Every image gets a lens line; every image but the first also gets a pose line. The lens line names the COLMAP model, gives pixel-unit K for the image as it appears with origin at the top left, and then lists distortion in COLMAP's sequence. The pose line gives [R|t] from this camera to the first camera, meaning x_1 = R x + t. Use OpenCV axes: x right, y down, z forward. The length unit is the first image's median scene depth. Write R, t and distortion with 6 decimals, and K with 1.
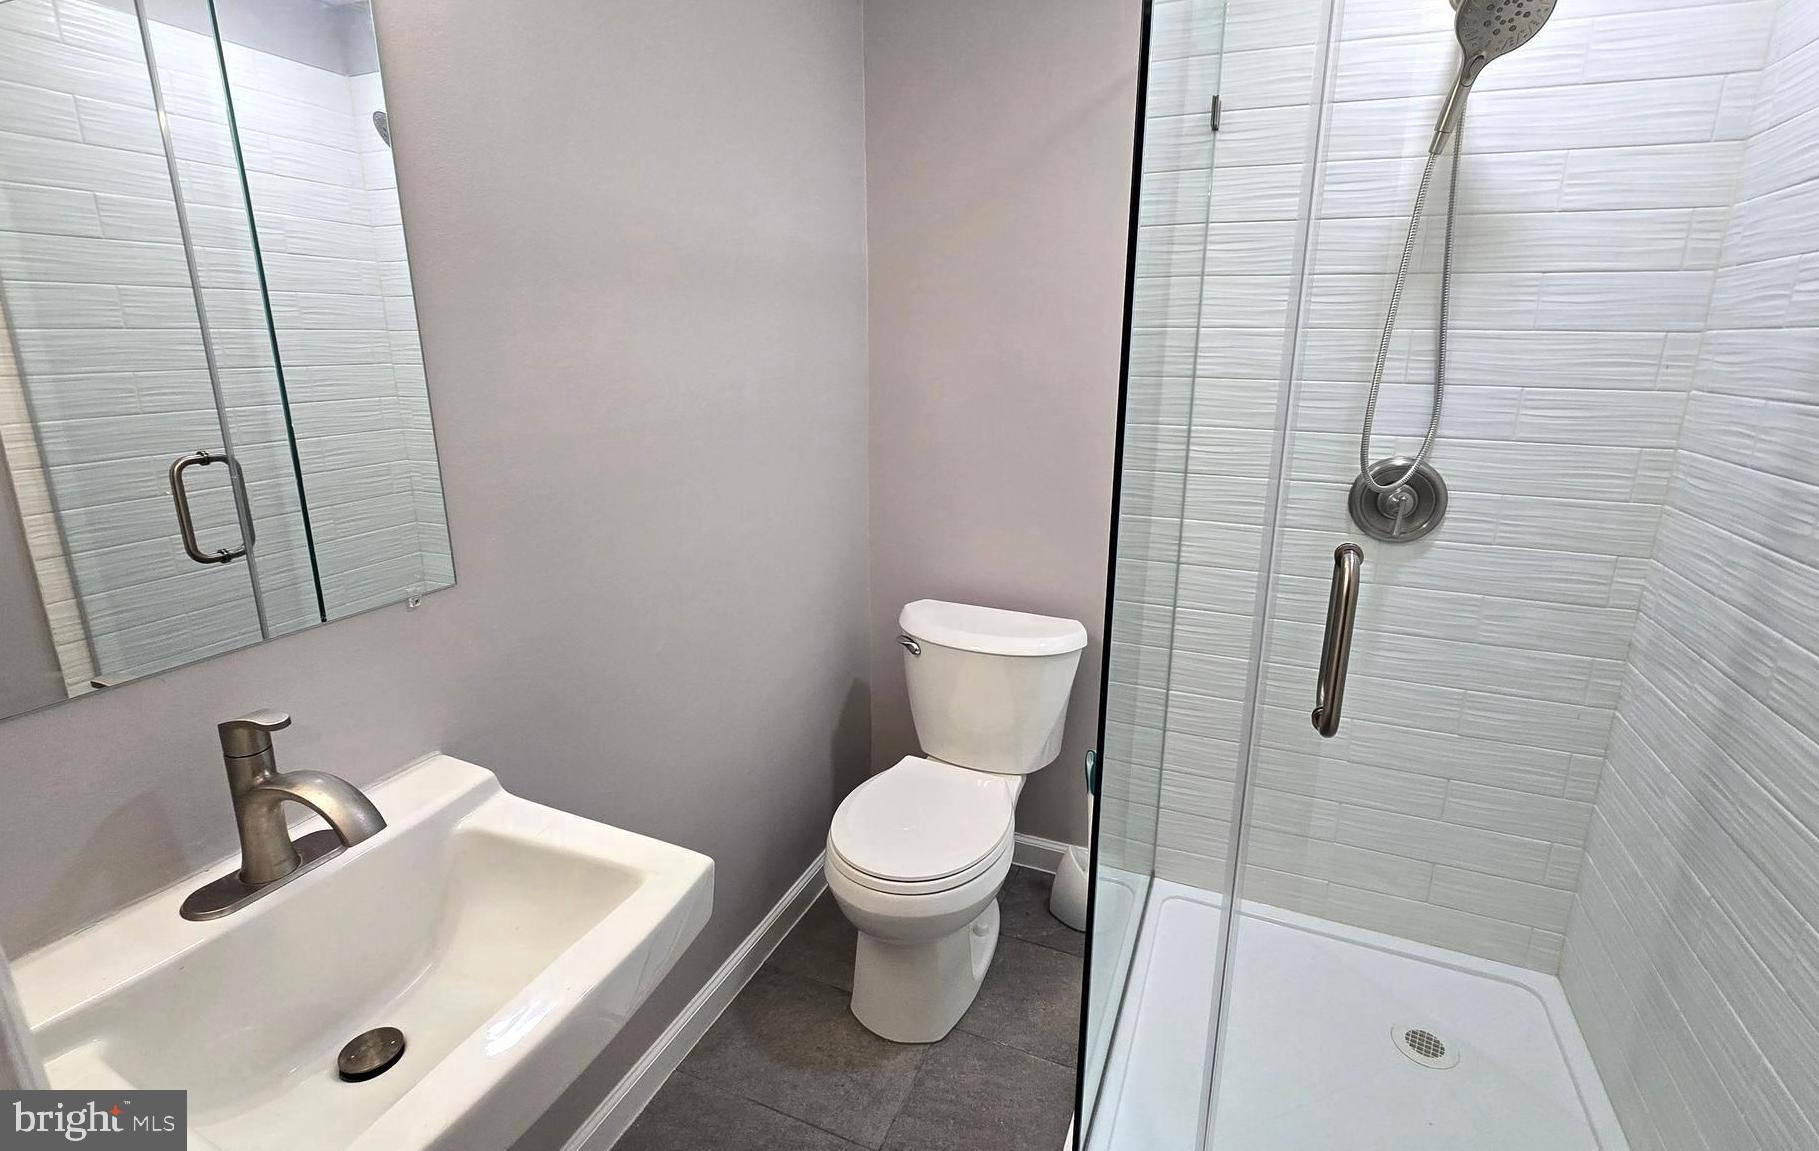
lens RADIAL K [[834.2, 0, 922.7], [0, 834.2, 565.6], [0, 0, 1]] dist [0.001501, -0.001212]
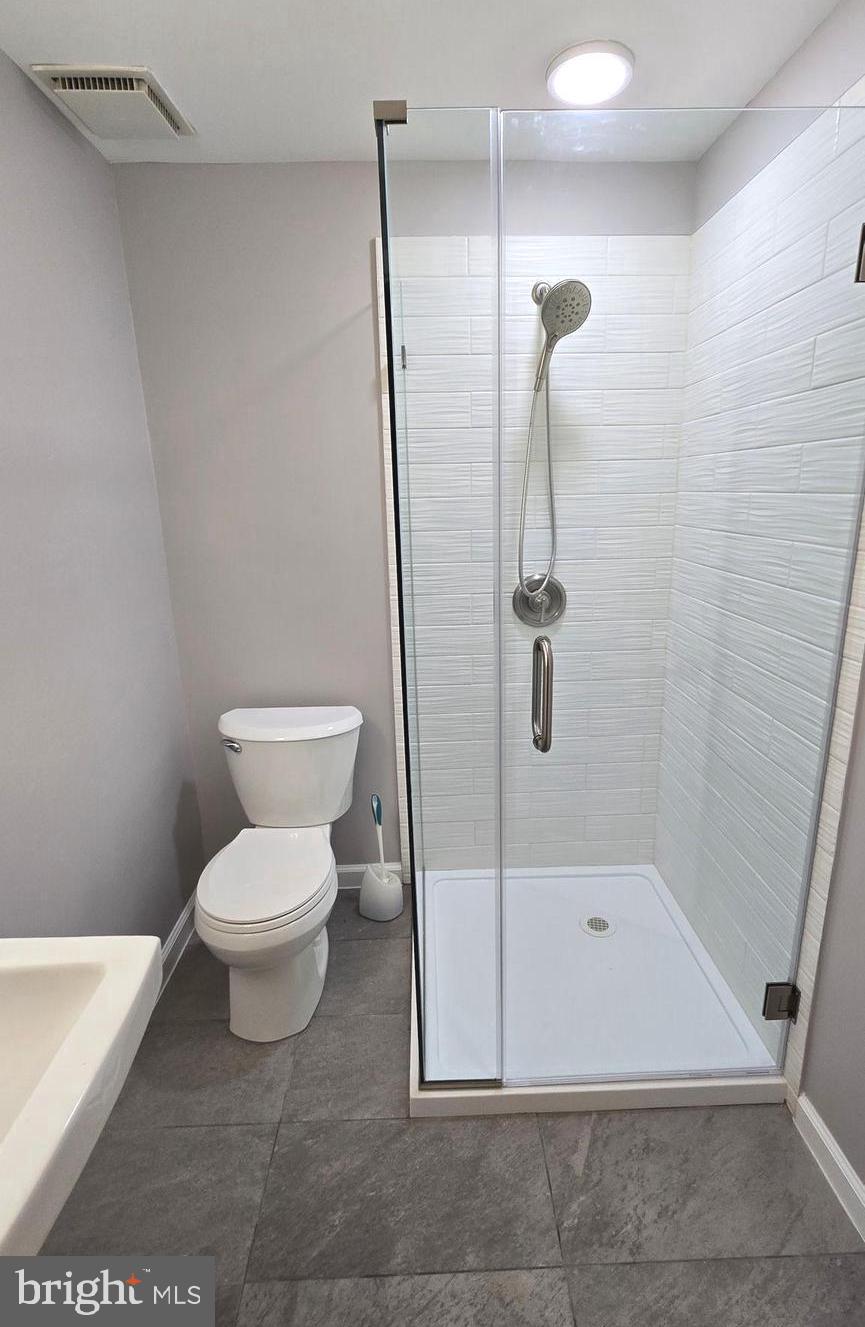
lens RADIAL K [[634.5, 0, 424.9], [0, 634.5, 661.4], [0, 0, 1]] dist [0.000701, -0.000681]
pose [[0.914889, -0.138657, 0.379148, -0.123261], [0.138691, 0.989957, 0.027370, -0.027055], [-0.379135, 0.027544, 0.924931, -0.052262]]
